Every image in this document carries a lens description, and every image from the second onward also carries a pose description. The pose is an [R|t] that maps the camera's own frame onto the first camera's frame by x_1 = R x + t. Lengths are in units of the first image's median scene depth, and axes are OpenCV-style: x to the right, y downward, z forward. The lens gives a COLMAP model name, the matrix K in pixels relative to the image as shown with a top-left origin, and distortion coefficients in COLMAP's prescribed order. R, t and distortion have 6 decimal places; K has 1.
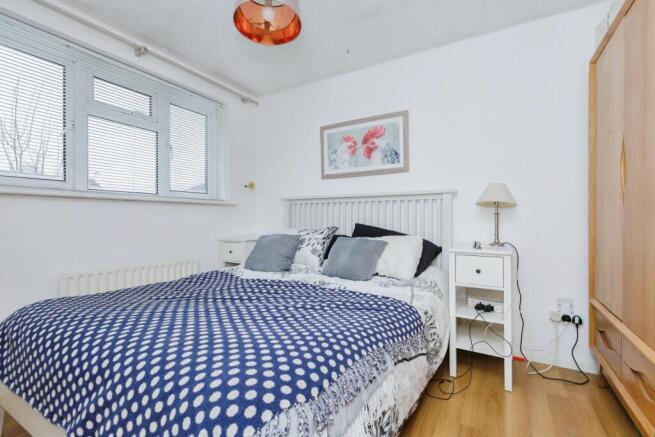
lens RADIAL K [[299.3, 0, 327.5], [0, 299.3, 218.5], [0, 0, 1]] dist [0.000924, 0.000001]
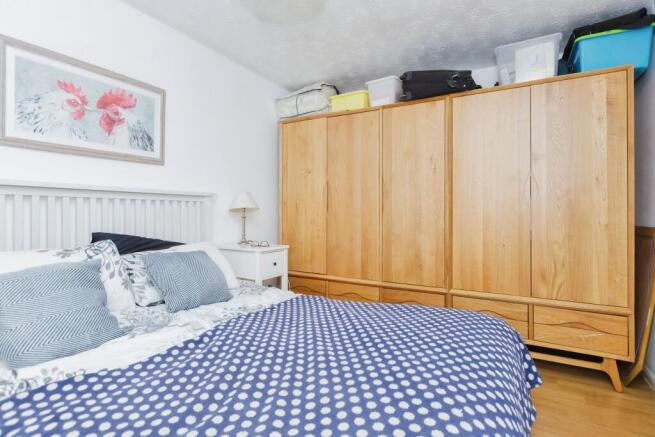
lens RADIAL K [[336.7, 0, 327.5], [0, 336.7, 218.5], [0, 0, 1]] dist [0.000085, 0.000135]
pose [[-0.006824, -0.012060, 0.999904, -0.648988], [-0.001999, 0.999925, 0.012046, -0.023345], [-0.999975, -0.001917, -0.006847, 0.554366]]
